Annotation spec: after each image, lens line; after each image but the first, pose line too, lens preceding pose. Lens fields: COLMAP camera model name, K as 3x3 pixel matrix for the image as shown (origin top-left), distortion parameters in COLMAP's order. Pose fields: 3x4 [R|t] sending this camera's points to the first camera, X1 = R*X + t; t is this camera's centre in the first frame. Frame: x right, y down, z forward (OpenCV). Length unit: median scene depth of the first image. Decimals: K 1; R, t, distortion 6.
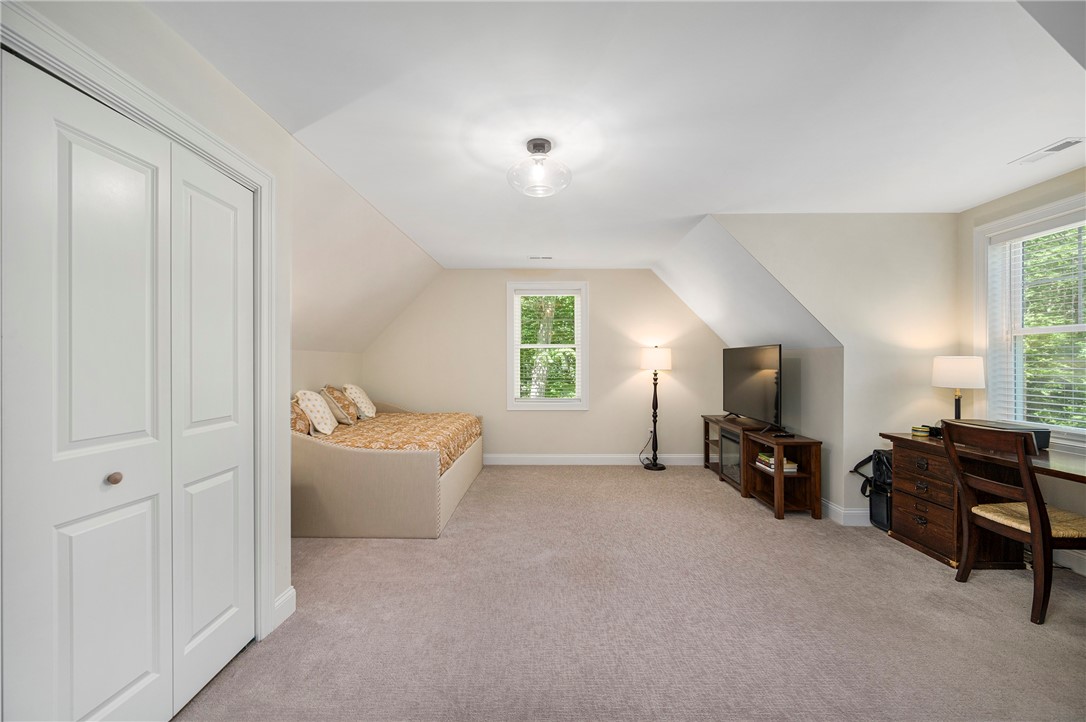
lens RADIAL K [[421.4, 0, 542.3], [0, 421.4, 362.5], [0, 0, 1]] dist [-0.000240, -0.000007]
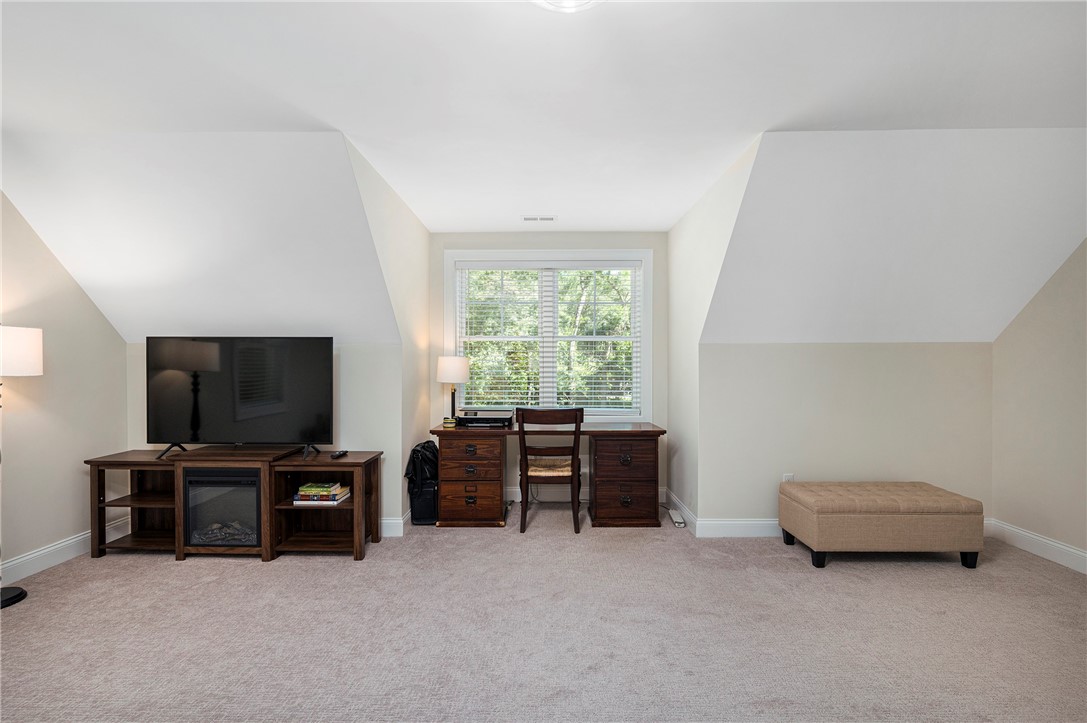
lens RADIAL K [[491.7, 0, 543.4], [0, 491.7, 367.7], [0, 0, 1]] dist [-0.000885, -0.000186]
pose [[0.003601, -0.007801, 0.999963, -0.381002], [-0.006180, 0.999950, 0.007823, 0.004384], [-0.999974, -0.006208, 0.003552, 0.709969]]
